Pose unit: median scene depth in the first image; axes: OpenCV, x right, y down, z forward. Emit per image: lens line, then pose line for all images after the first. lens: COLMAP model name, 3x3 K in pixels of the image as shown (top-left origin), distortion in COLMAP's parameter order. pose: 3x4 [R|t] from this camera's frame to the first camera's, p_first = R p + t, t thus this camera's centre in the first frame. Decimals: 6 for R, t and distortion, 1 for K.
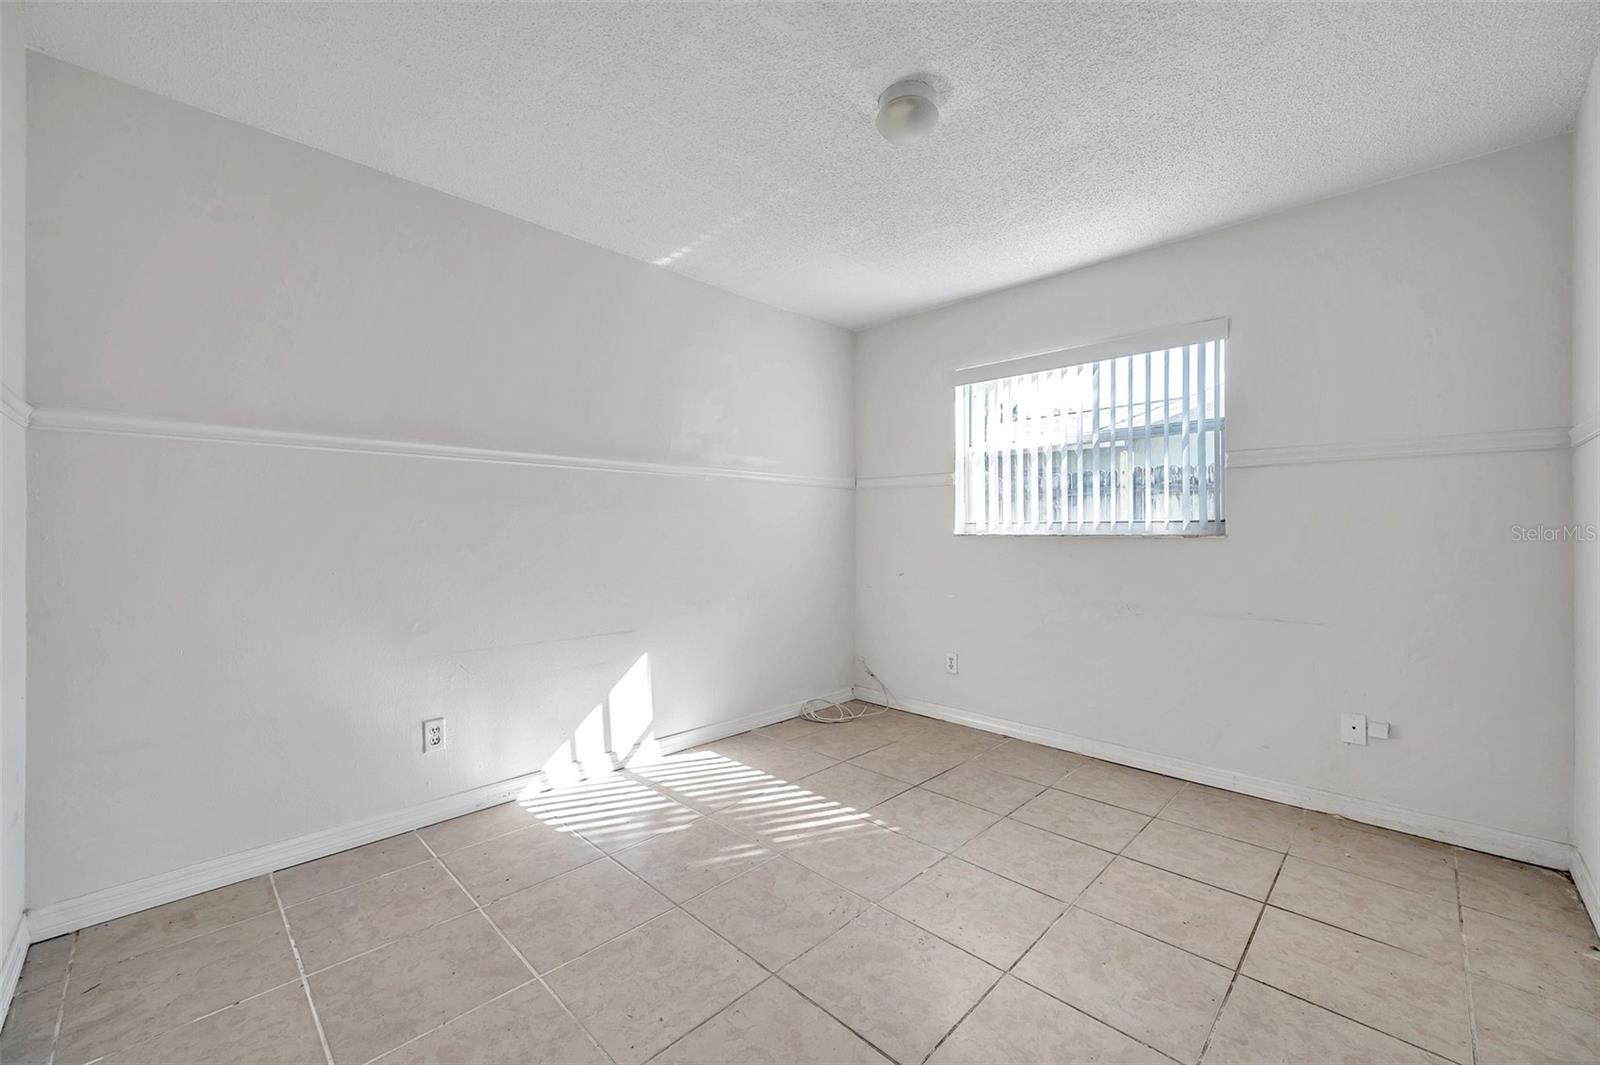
lens RADIAL K [[628.2, 0, 797.8], [0, 628.2, 531.0], [0, 0, 1]] dist [-0.001899, 0.000089]
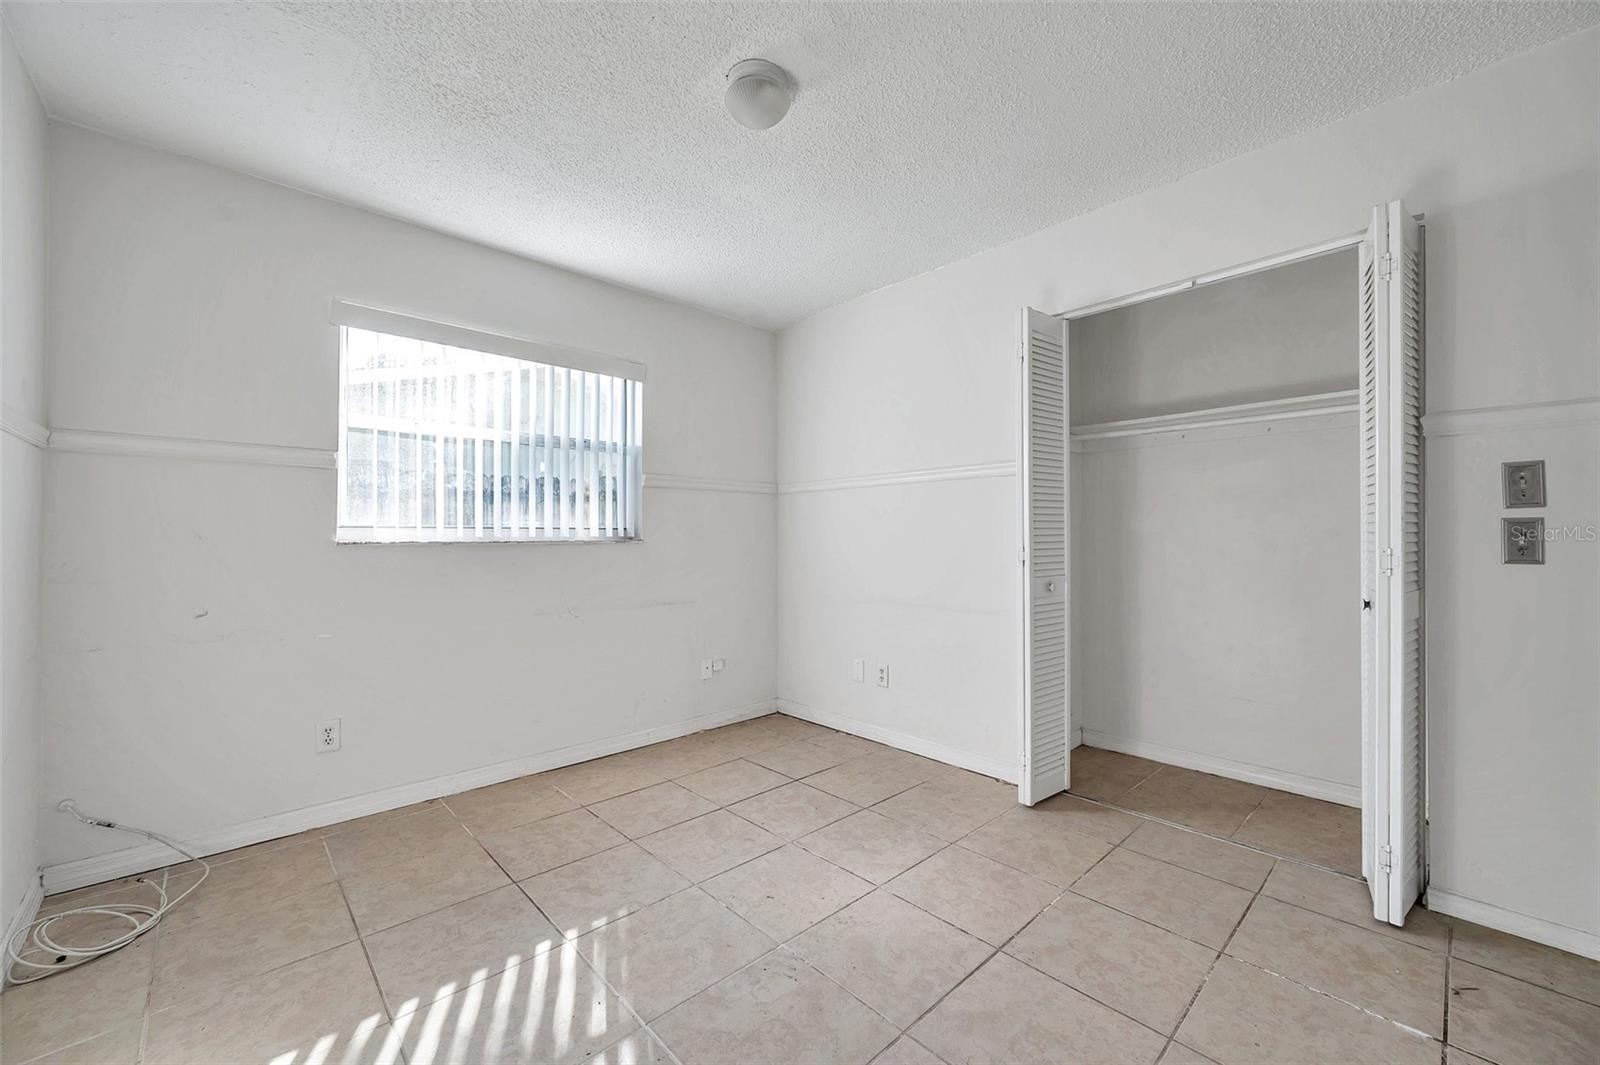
lens RADIAL K [[628.2, 0, 796.6], [0, 628.2, 533.8], [0, 0, 1]] dist [-0.001899, 0.000089]
pose [[0.041845, 0.006310, 0.999104, -0.551548], [0.003042, 0.999975, -0.006443, 0.002299], [-0.999119, 0.003309, 0.041825, 0.654696]]
